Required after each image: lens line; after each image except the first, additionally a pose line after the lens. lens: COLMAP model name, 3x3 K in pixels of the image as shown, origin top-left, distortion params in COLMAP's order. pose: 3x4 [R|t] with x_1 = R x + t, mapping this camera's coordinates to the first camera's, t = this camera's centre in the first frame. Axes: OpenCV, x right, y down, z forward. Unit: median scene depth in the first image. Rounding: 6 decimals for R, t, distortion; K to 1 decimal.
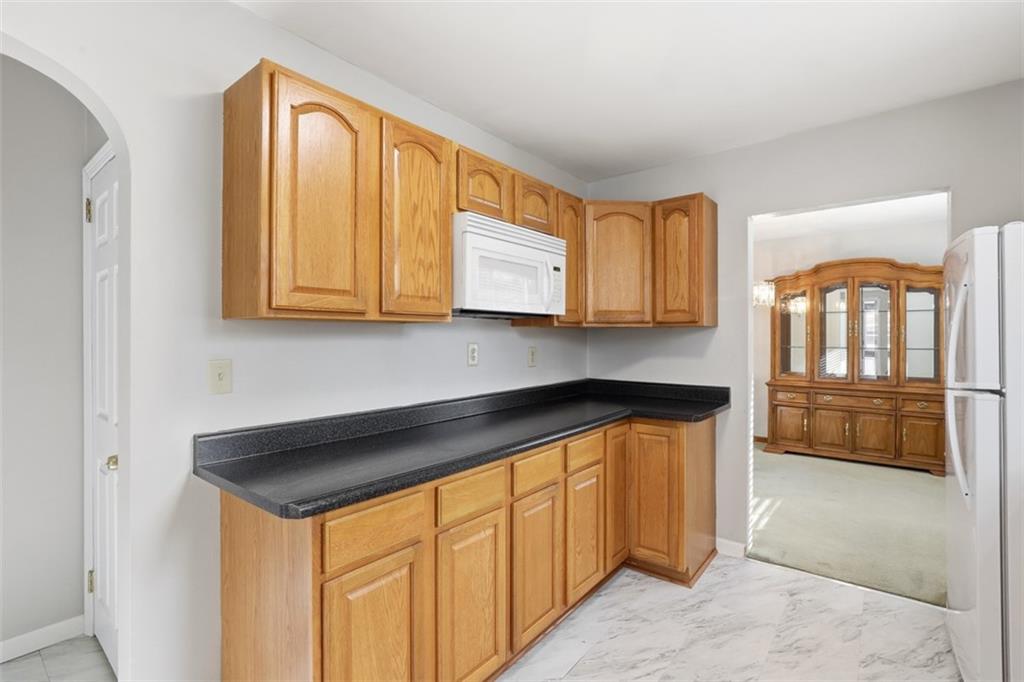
lens RADIAL K [[473.0, 0, 513.5], [0, 473.0, 337.2], [0, 0, 1]] dist [-0.024877, 0.005008]
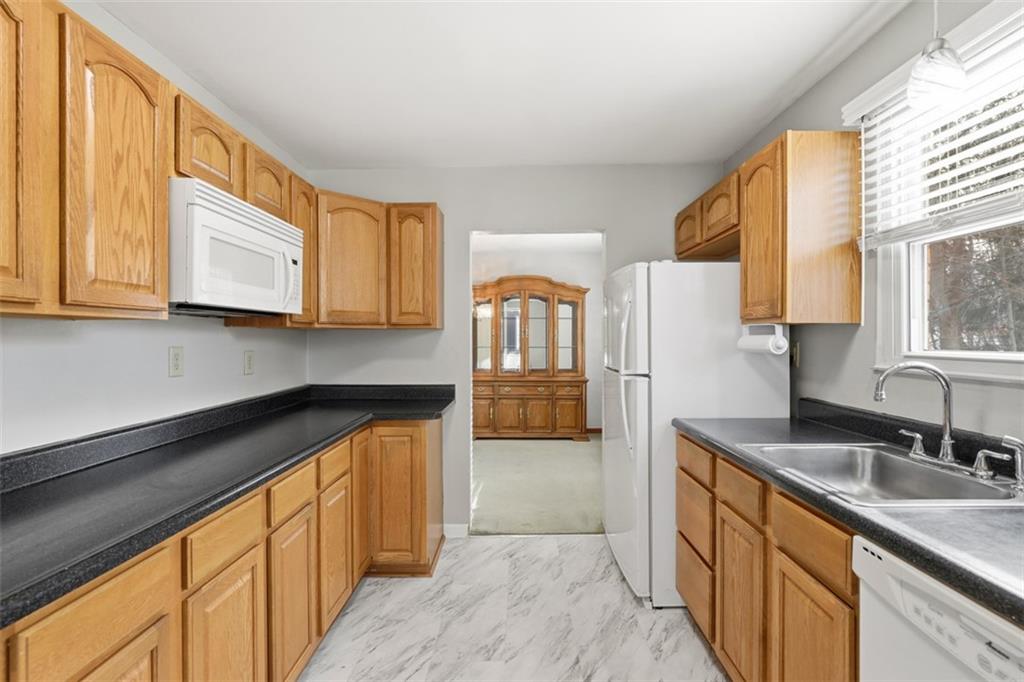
lens RADIAL K [[473.0, 0, 528.7], [0, 473.0, 340.3], [0, 0, 1]] dist [-0.024877, 0.005008]
pose [[0.778721, -0.004399, 0.627355, -0.113079], [0.002621, 0.999990, 0.003758, -0.000127], [-0.627365, -0.001283, 0.778725, 0.040508]]
